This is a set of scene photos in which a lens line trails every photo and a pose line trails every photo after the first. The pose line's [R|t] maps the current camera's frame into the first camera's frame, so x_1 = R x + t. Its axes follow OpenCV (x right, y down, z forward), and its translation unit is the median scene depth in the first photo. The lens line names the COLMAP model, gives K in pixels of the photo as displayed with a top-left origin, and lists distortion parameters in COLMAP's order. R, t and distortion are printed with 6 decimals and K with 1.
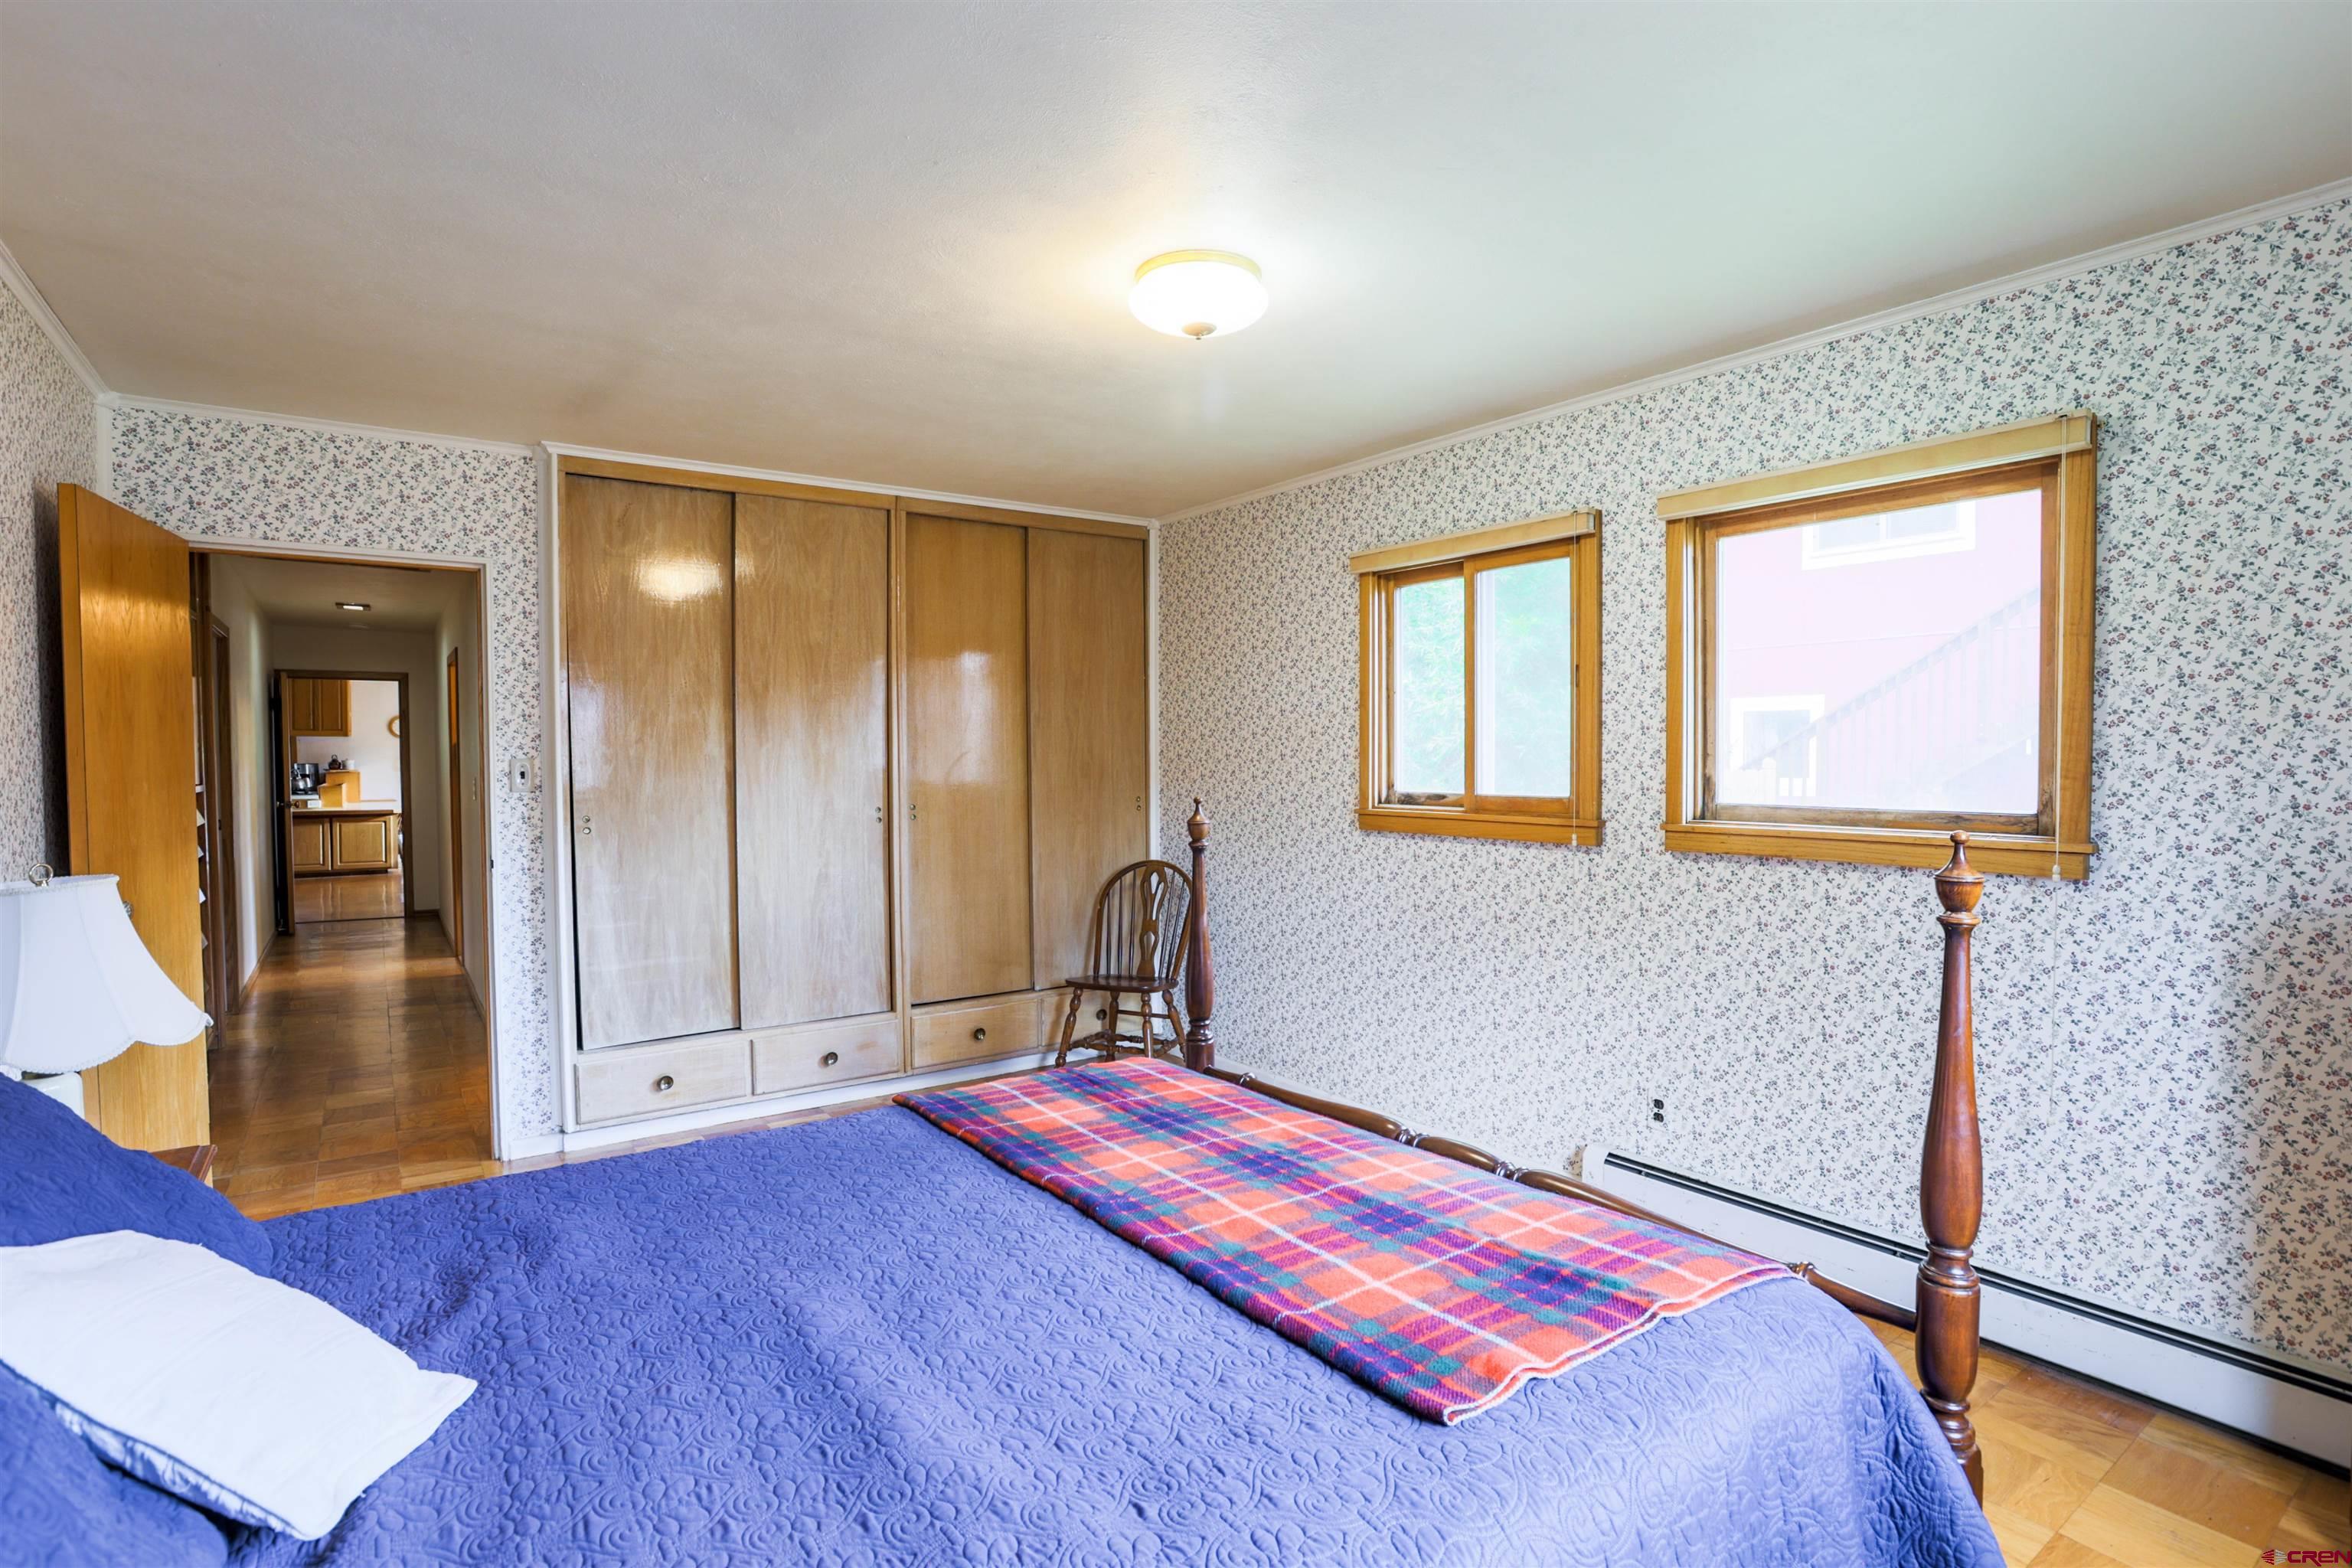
lens RADIAL K [[1138.8, 0, 1184.6], [0, 1138.8, 782.4], [0, 0, 1]] dist [-0.059705, 0.023725]
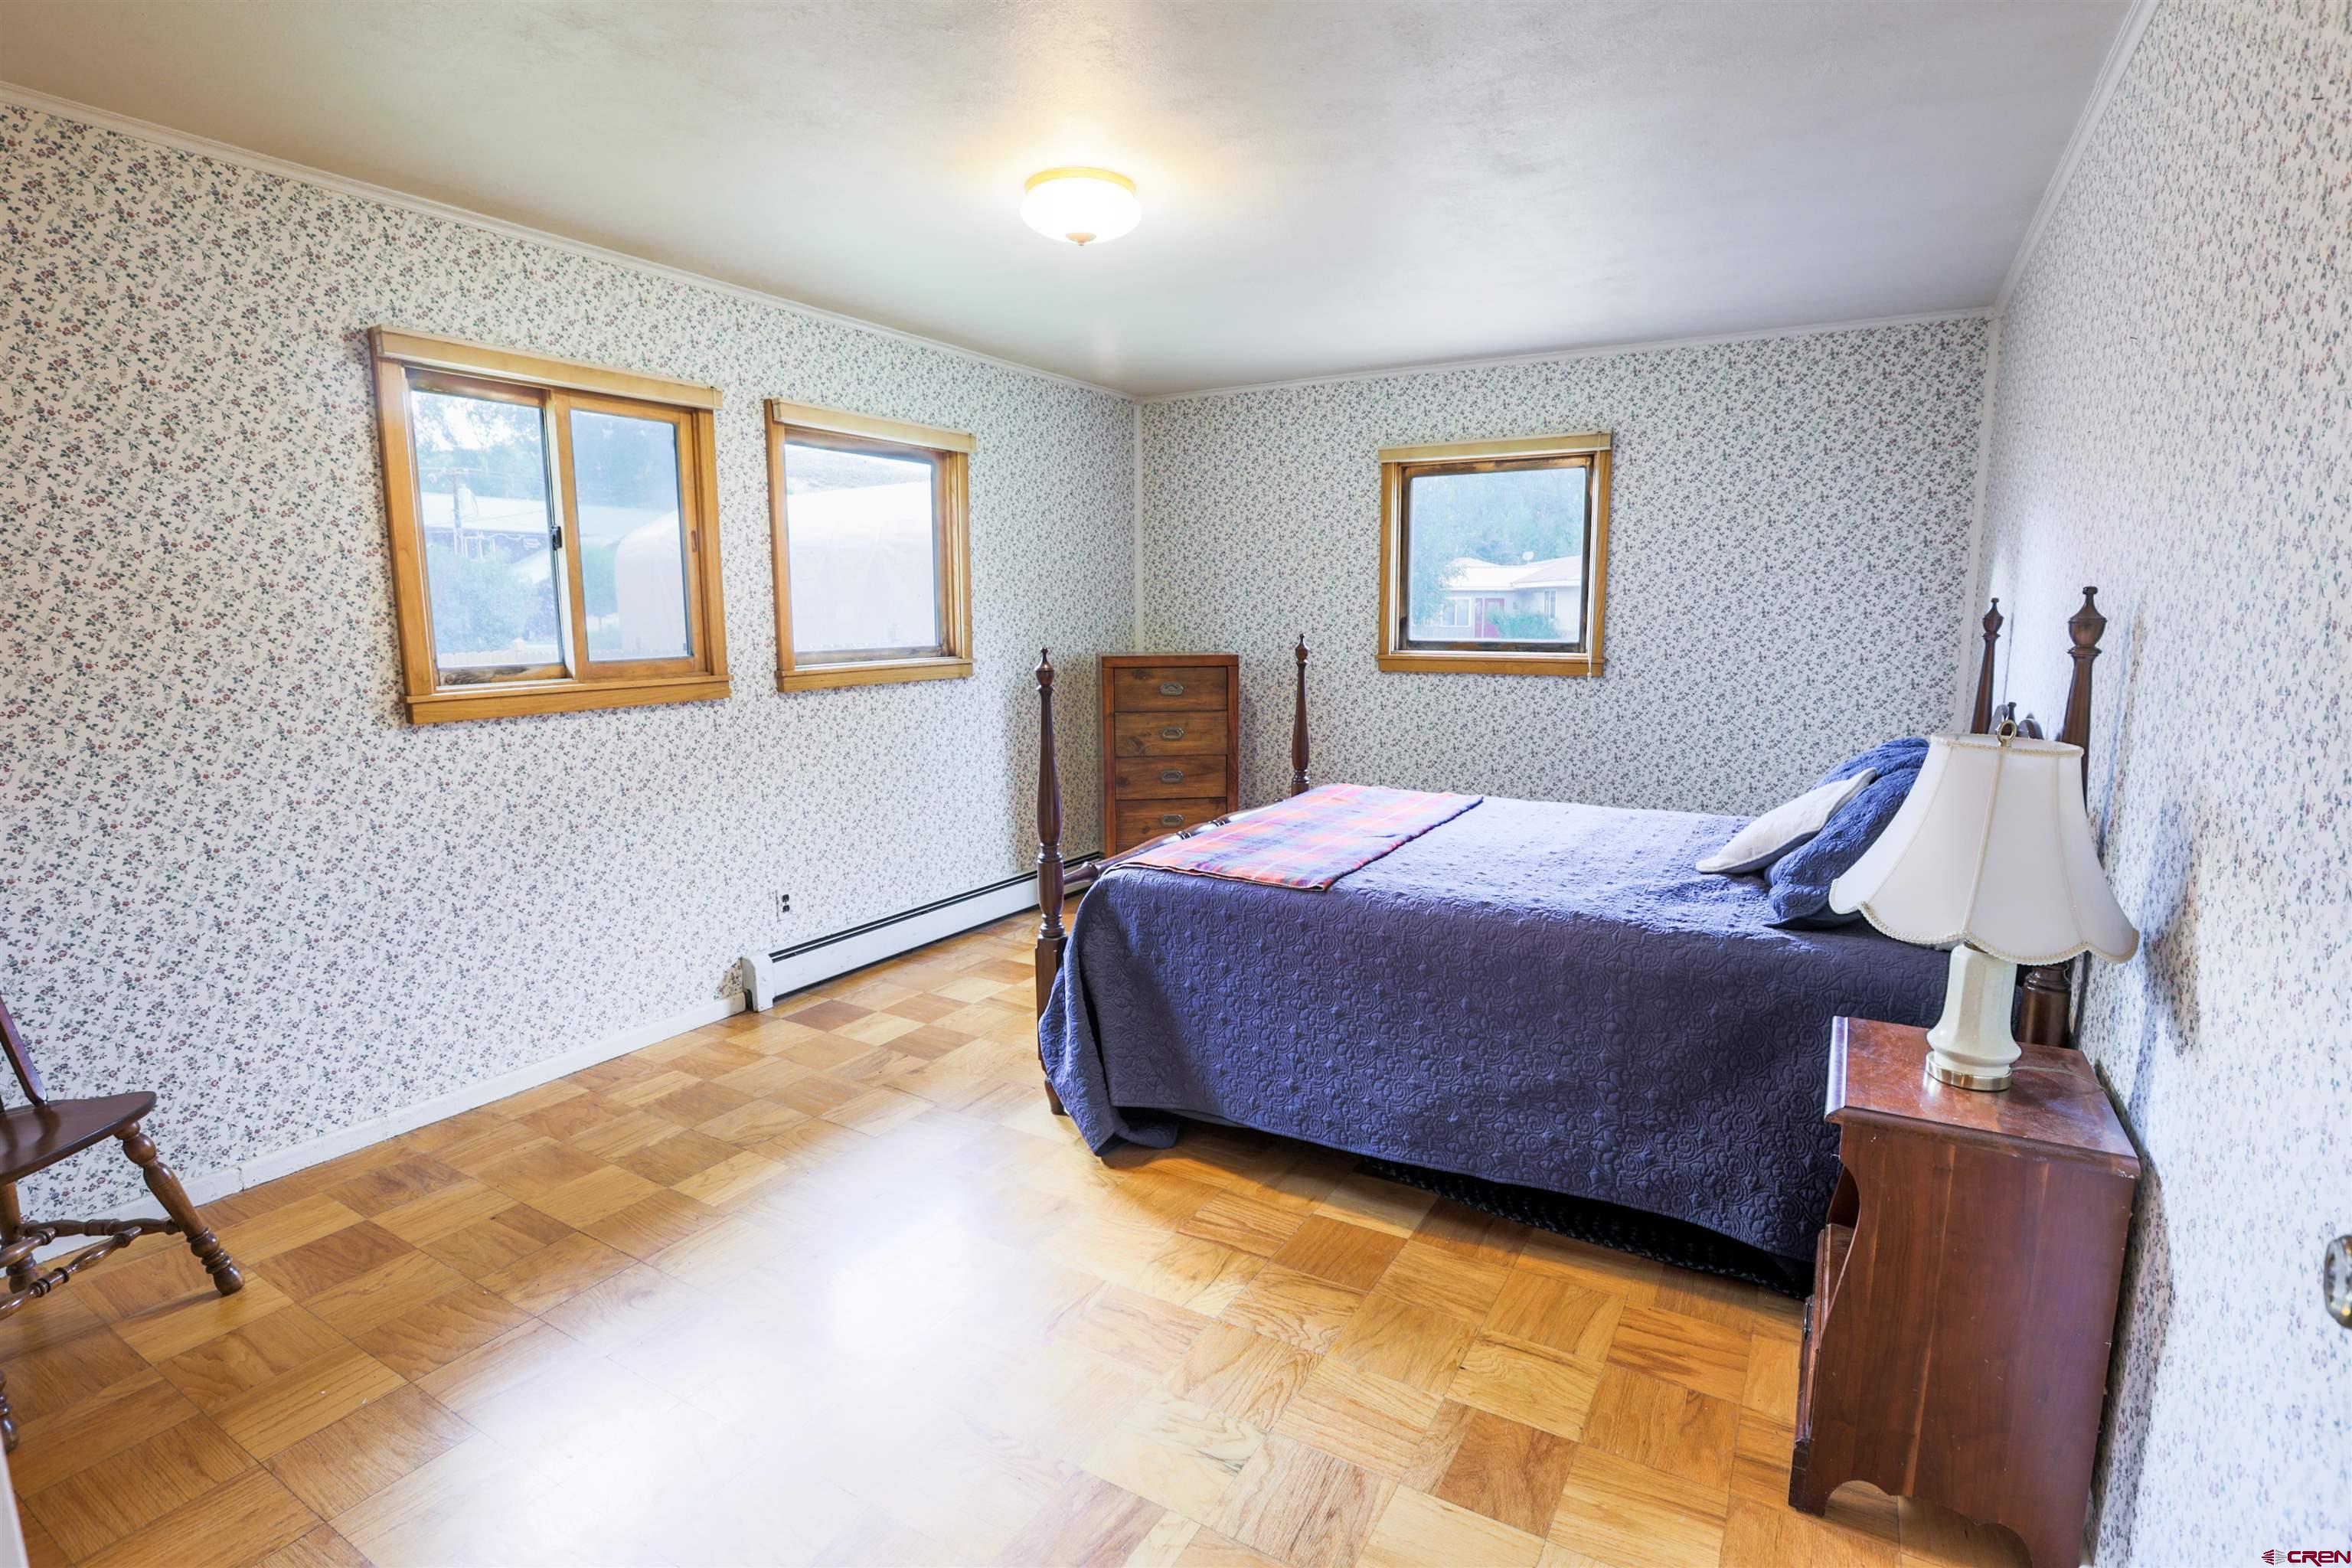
lens RADIAL K [[1138.8, 0, 1184.6], [0, 1138.8, 782.4], [0, 0, 1]] dist [-0.059705, 0.023725]
pose [[-0.394920, -0.130177, 0.909446, -0.871296], [0.031923, 0.987368, 0.155193, -0.020566], [-0.918161, 0.090321, -0.385776, 1.059304]]
